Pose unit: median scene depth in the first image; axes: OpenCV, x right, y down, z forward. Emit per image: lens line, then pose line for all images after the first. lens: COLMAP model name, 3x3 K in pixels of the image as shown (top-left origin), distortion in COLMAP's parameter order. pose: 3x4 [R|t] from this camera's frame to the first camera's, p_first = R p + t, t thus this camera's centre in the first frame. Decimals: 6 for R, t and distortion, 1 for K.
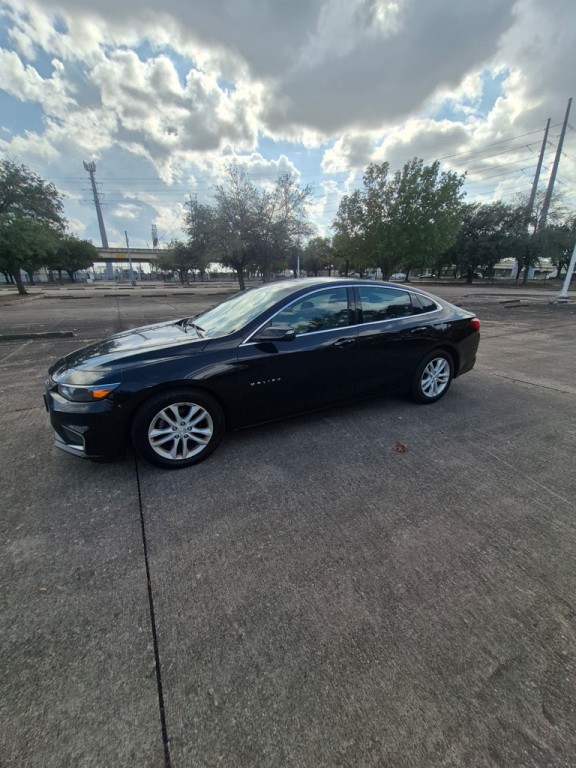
lens RADIAL K [[301.8, 0, 287.8], [0, 301.8, 380.4], [0, 0, 1]] dist [-0.004240, -0.000186]
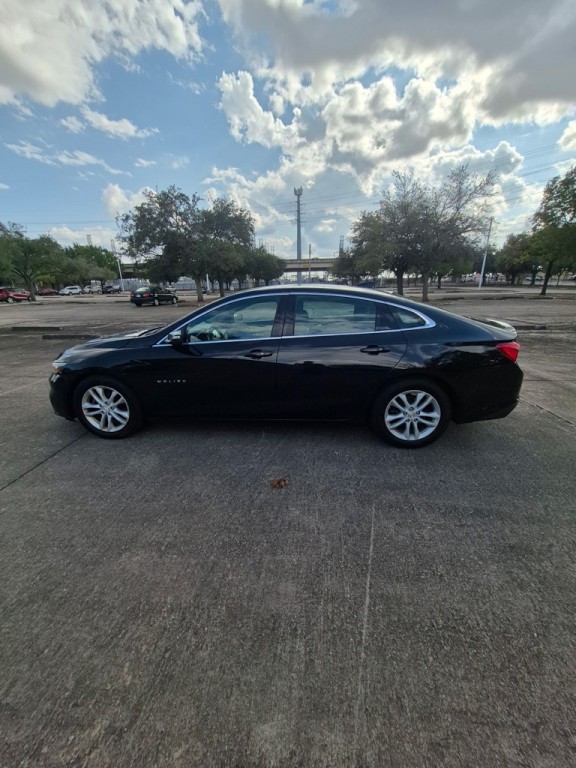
lens RADIAL K [[301.8, 0, 291.0], [0, 301.8, 377.9], [0, 0, 1]] dist [-0.004240, -0.000186]
pose [[0.850899, 0.146217, -0.504570, 0.114421], [-0.159332, 0.987073, 0.017344, -0.012754], [0.500583, 0.065636, 0.863197, 0.037457]]
